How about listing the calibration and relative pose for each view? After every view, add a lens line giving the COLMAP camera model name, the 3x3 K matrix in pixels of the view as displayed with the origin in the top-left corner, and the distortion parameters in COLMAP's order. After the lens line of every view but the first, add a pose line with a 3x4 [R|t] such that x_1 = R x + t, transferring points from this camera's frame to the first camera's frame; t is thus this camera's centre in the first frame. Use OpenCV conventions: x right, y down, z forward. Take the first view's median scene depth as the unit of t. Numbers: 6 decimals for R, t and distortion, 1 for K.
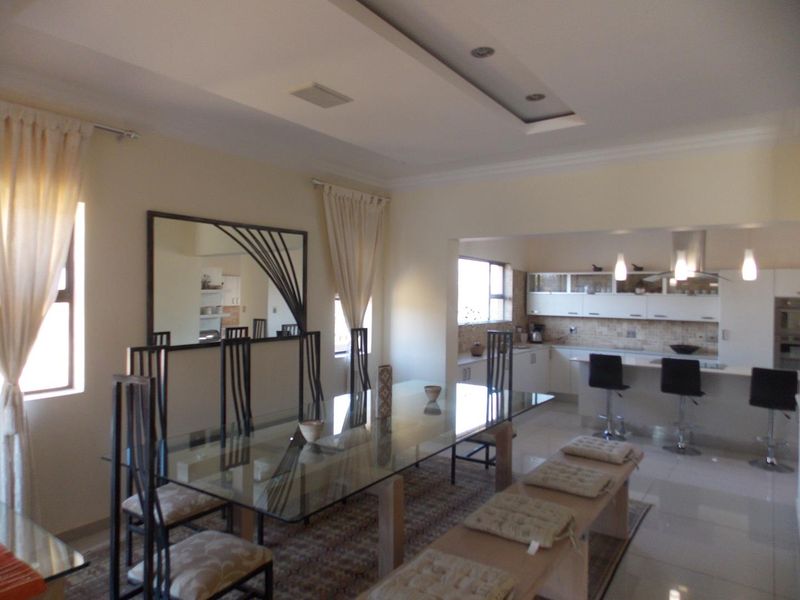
lens RADIAL K [[534.9, 0, 400.6], [0, 534.9, 301.8], [0, 0, 1]] dist [0.003393, -0.000381]
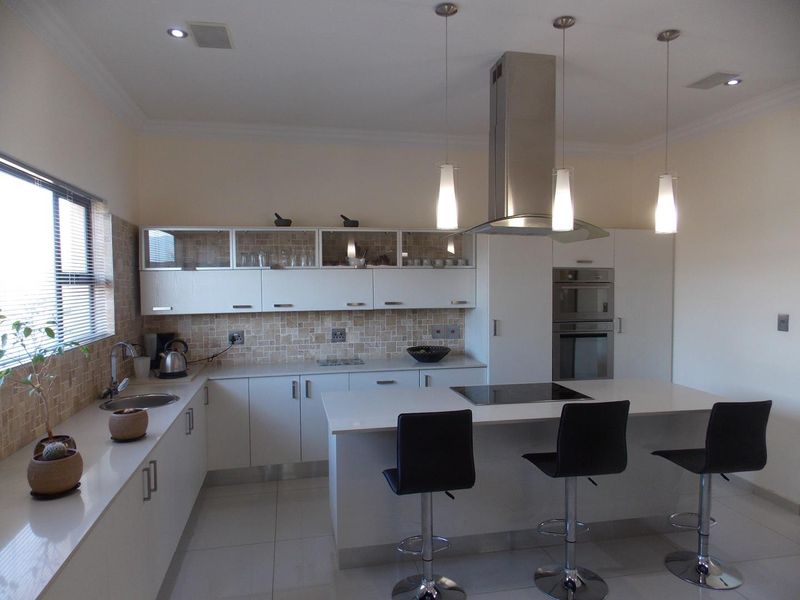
lens RADIAL K [[534.9, 0, 400.9], [0, 534.9, 297.1], [0, 0, 1]] dist [0.003393, -0.000381]
pose [[0.671038, -0.056051, 0.739301, 0.045664], [0.033232, 0.998410, 0.045532, -0.006545], [-0.740678, -0.005985, 0.671834, 0.553204]]
